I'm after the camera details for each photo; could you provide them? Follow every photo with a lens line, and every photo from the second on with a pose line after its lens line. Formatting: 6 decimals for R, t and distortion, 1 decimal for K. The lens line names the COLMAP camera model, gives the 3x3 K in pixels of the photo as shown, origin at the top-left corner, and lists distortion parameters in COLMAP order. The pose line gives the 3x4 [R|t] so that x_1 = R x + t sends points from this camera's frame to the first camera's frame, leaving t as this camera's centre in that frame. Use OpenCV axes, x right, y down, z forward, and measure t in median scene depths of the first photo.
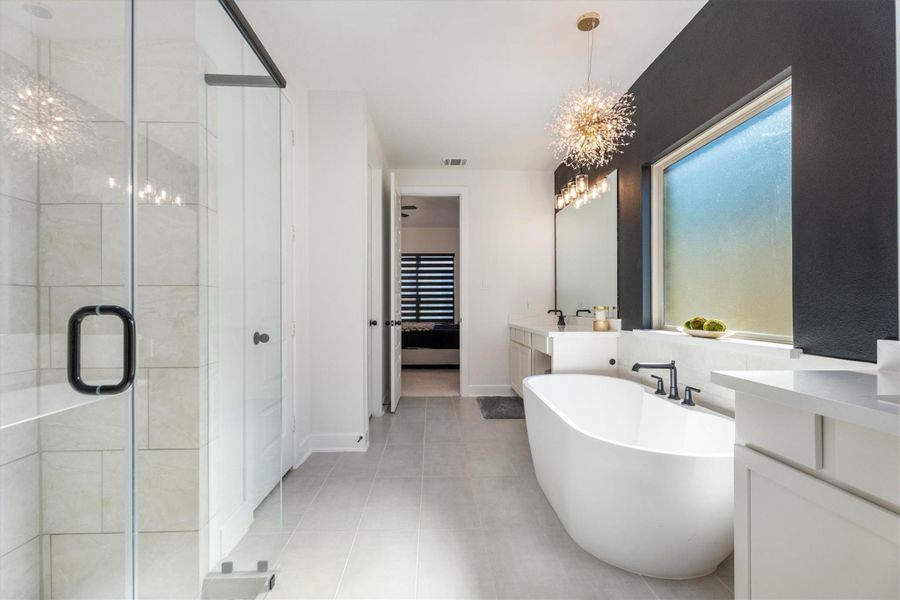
lens RADIAL K [[395.6, 0, 445.7], [0, 395.6, 299.4], [0, 0, 1]] dist [0.000380, 0.000086]
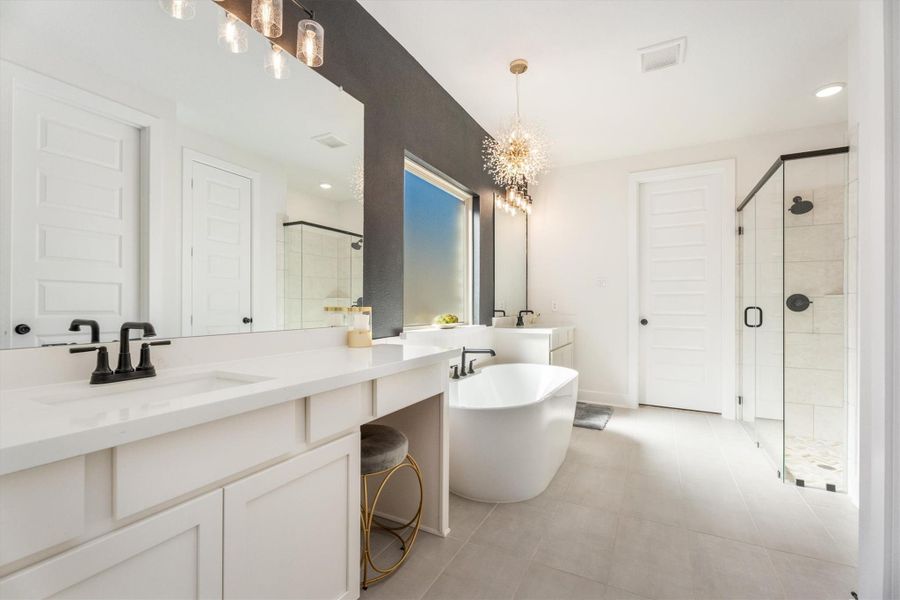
lens RADIAL K [[395.6, 0, 445.7], [0, 395.6, 299.4], [0, 0, 1]] dist [0.000380, 0.000086]
pose [[-0.863527, -0.001768, 0.504300, -0.056909], [-0.005469, 0.999968, -0.005860, -0.007951], [-0.504273, -0.007818, -0.863509, 2.541771]]
